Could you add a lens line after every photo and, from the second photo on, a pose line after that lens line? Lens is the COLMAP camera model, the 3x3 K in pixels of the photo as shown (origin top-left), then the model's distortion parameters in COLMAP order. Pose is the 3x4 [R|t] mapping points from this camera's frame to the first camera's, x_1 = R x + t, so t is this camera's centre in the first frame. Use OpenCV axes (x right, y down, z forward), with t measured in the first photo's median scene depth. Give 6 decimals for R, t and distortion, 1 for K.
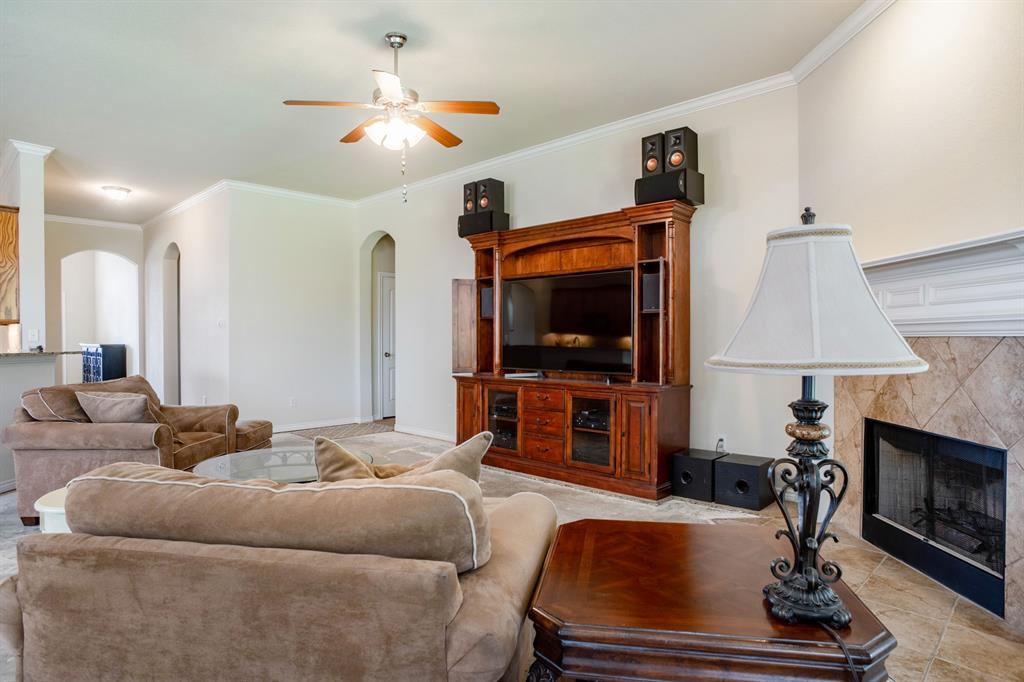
lens RADIAL K [[579.7, 0, 512.0], [0, 579.7, 341.0], [0, 0, 1]] dist [0.000677, 0.002350]
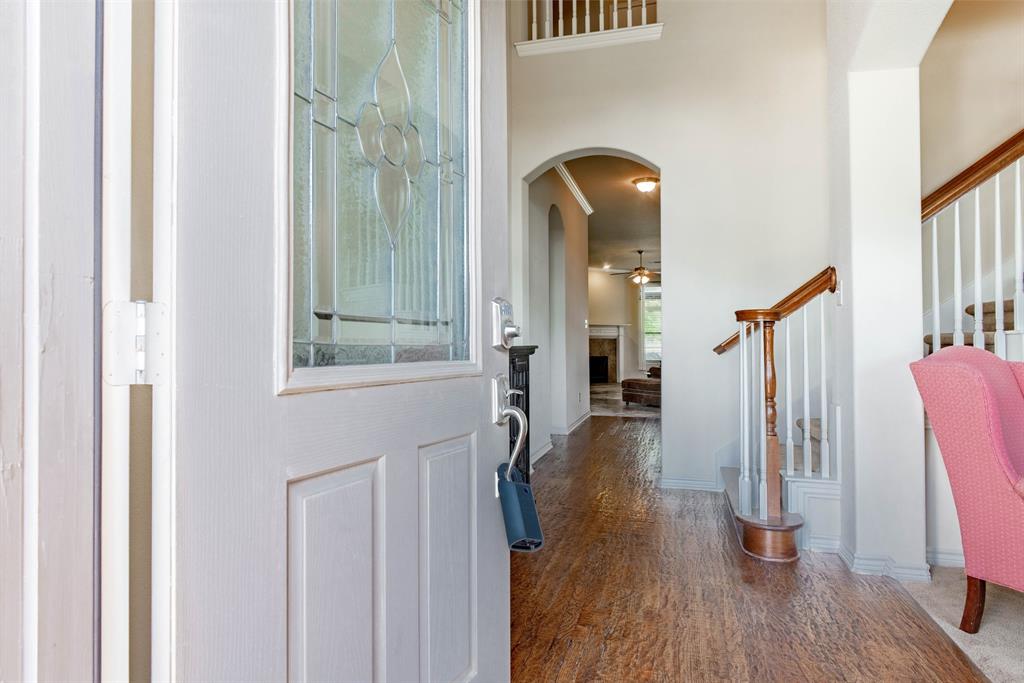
lens RADIAL K [[573.8, 0, 514.9], [0, 573.8, 344.2], [0, 0, 1]] dist [-0.004695, 0.000268]
pose [[-0.453011, 0.002480, 0.891502, -3.139409], [0.016381, 0.999850, 0.005543, 0.002806], [-0.891355, 0.017115, -0.452983, 3.463434]]
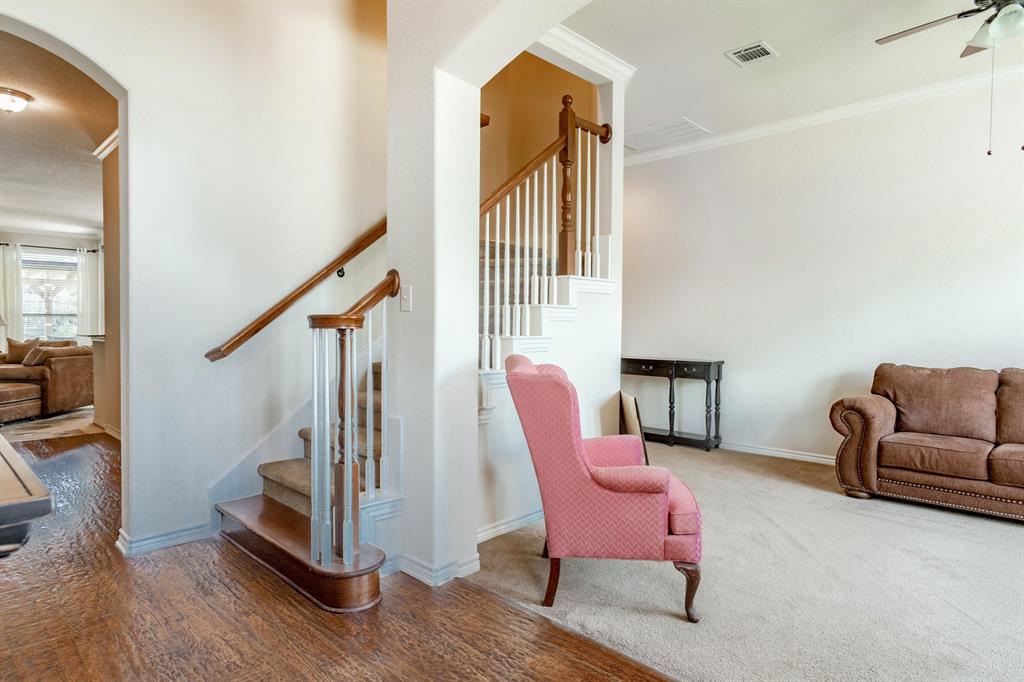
lens RADIAL K [[579.7, 0, 512.0], [0, 579.7, 341.0], [0, 0, 1]] dist [0.000677, 0.002350]
pose [[-0.999327, -0.004171, 0.036452, -2.775742], [-0.002696, 0.999179, 0.040414, -0.035587], [-0.036590, 0.040288, -0.998518, 3.462119]]
